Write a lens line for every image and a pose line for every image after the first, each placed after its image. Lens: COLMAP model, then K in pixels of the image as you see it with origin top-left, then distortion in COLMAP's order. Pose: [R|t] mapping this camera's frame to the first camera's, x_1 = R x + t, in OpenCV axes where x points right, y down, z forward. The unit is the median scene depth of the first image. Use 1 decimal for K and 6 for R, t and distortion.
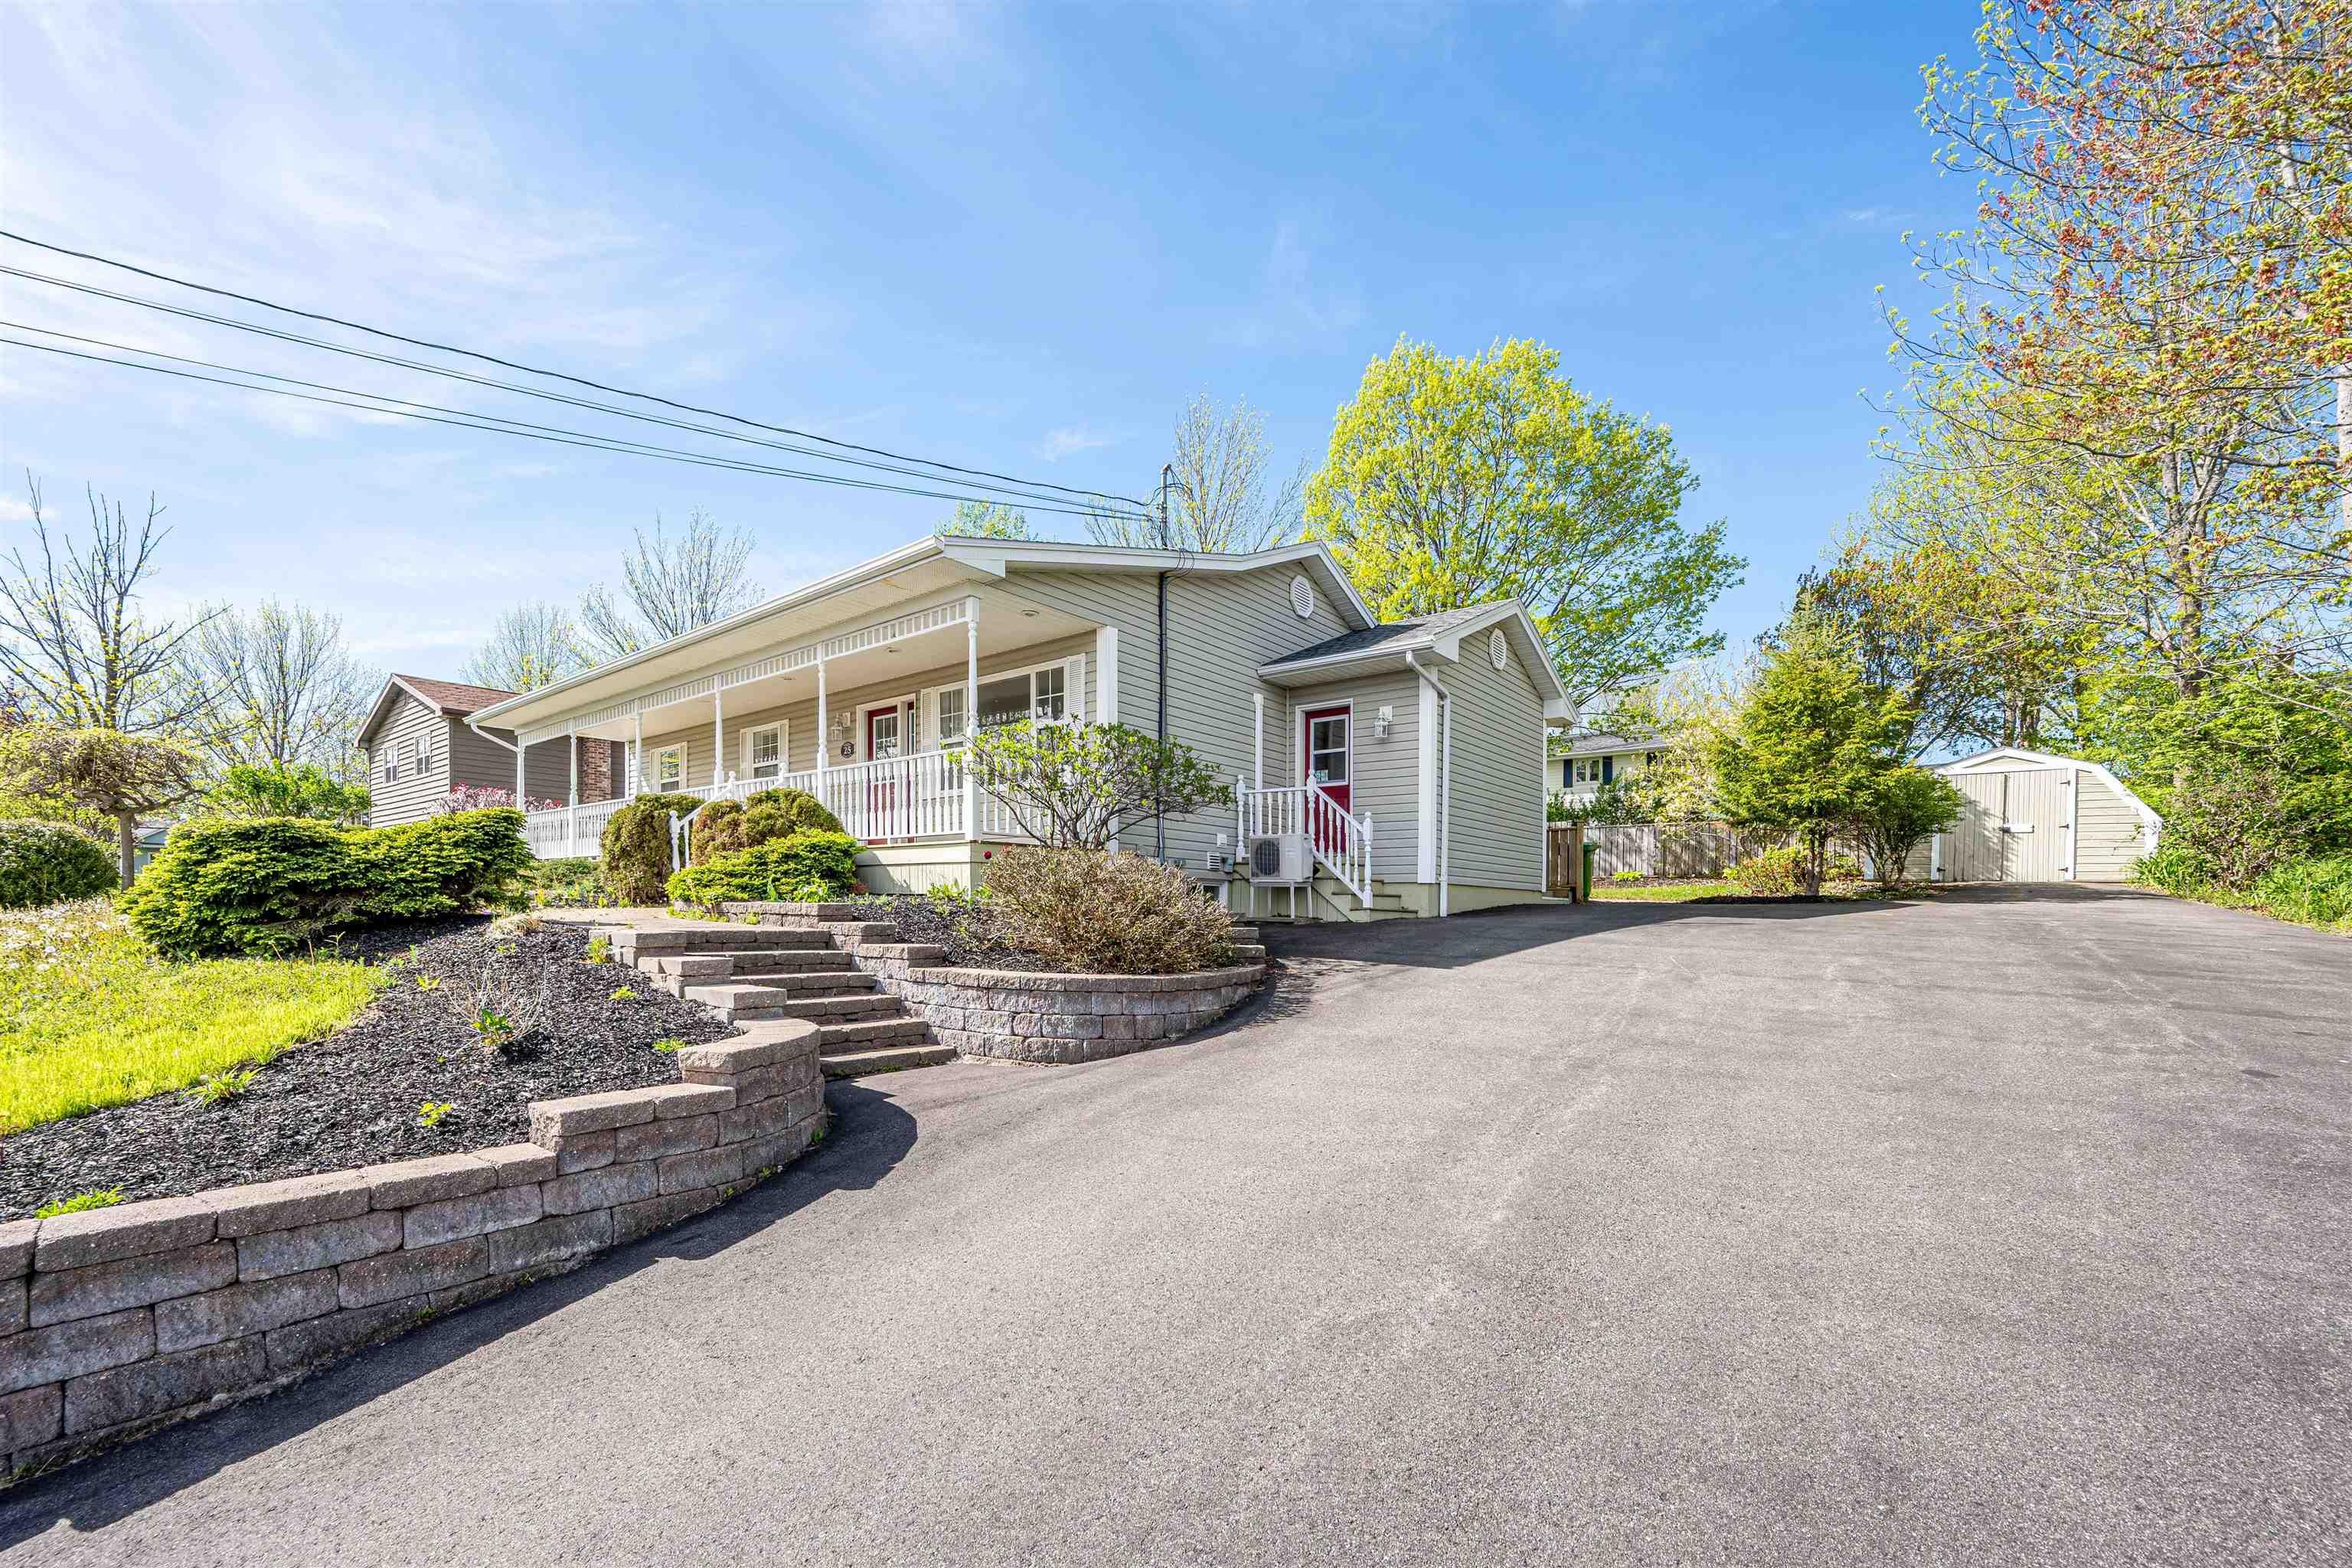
lens RADIAL K [[927.4, 0, 1167.8], [0, 927.4, 922.2], [0, 0, 1]] dist [-0.004309, -0.000373]
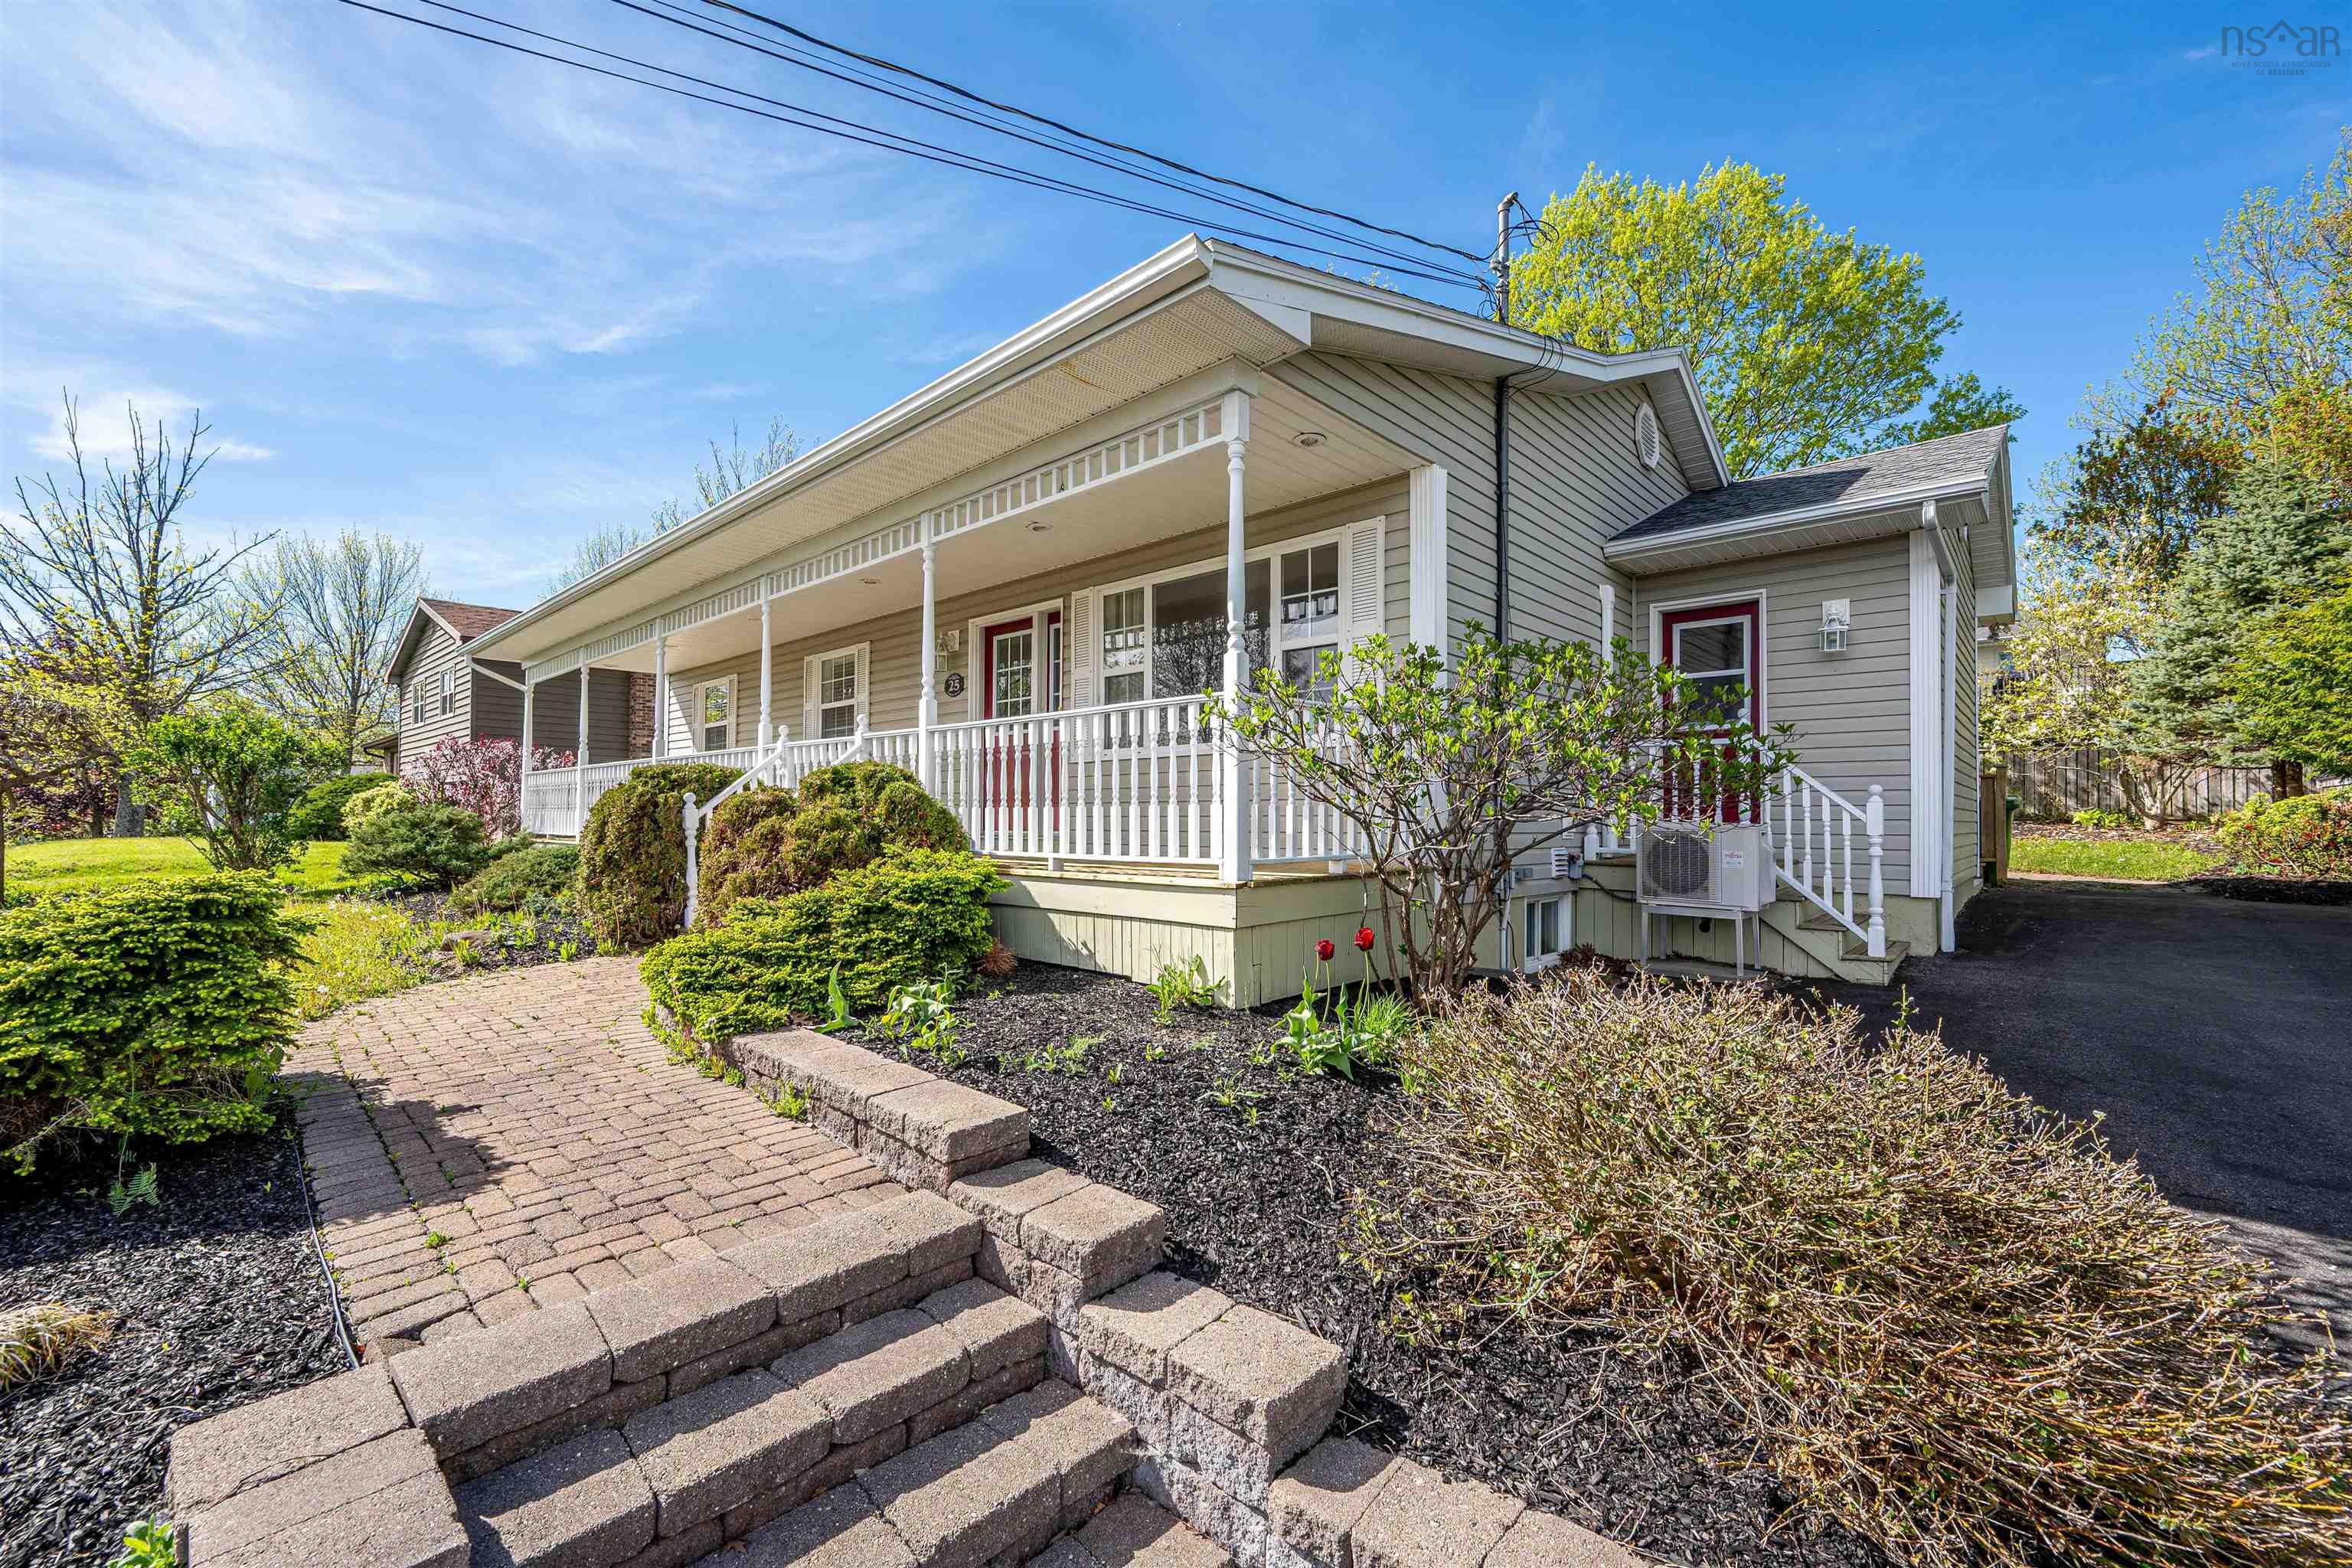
lens RADIAL K [[955.3, 0, 1159.5], [0, 955.3, 786.0], [0, 0, 1]] dist [-0.004246, 0.000128]
pose [[0.996091, -0.008503, -0.087921, -0.161461], [0.003592, 0.998432, -0.055871, -0.086812], [0.088258, 0.055336, 0.994559, 0.385803]]
